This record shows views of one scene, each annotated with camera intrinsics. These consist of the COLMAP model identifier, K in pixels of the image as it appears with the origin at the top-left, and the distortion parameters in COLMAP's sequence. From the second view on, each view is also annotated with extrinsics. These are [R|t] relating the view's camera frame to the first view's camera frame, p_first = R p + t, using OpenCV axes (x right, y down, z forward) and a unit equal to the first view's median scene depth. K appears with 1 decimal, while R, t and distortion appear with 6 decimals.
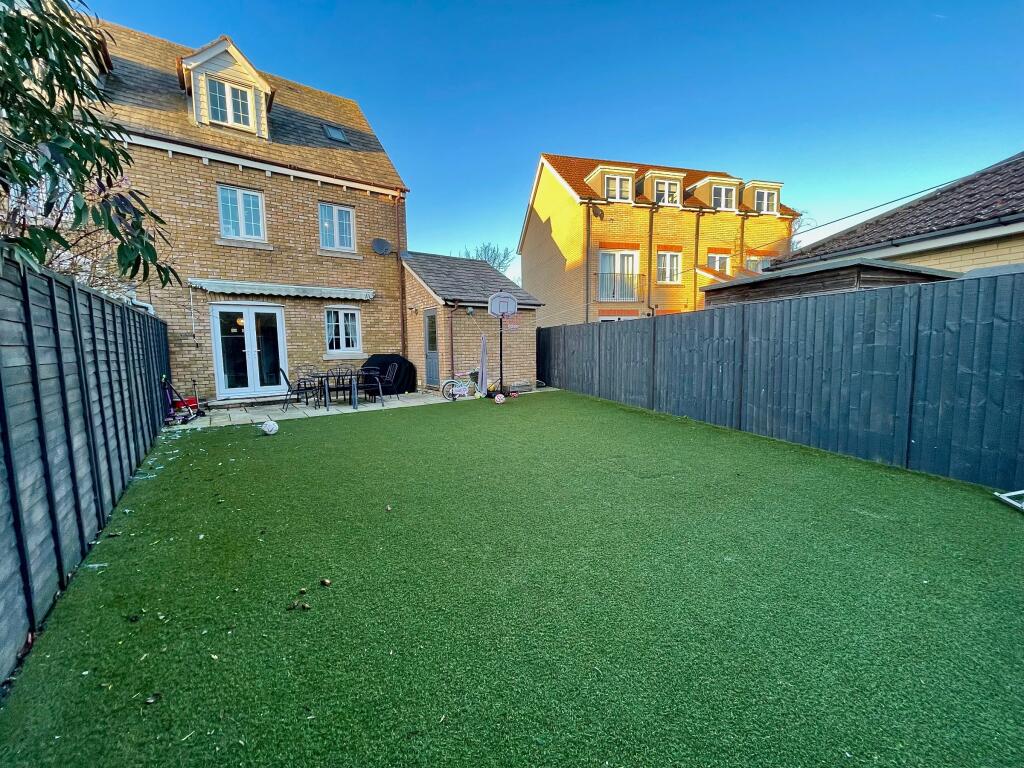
lens RADIAL K [[418.8, 0, 540.8], [0, 418.8, 381.5], [0, 0, 1]] dist [0.000815, 0.000304]
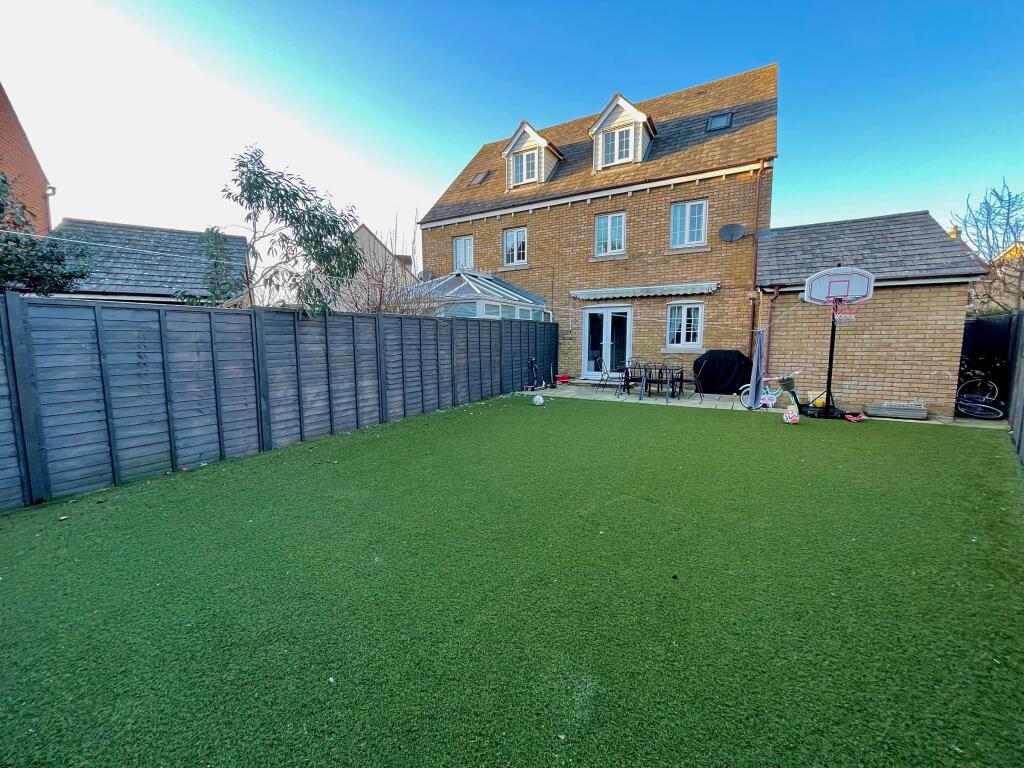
lens RADIAL K [[418.8, 0, 540.8], [0, 418.8, 381.5], [0, 0, 1]] dist [0.000815, 0.000304]
pose [[0.401011, 0.107864, -0.909701, 0.355894], [-0.086036, 0.993089, 0.079825, -0.039542], [0.912024, 0.046256, 0.407519, 0.290127]]
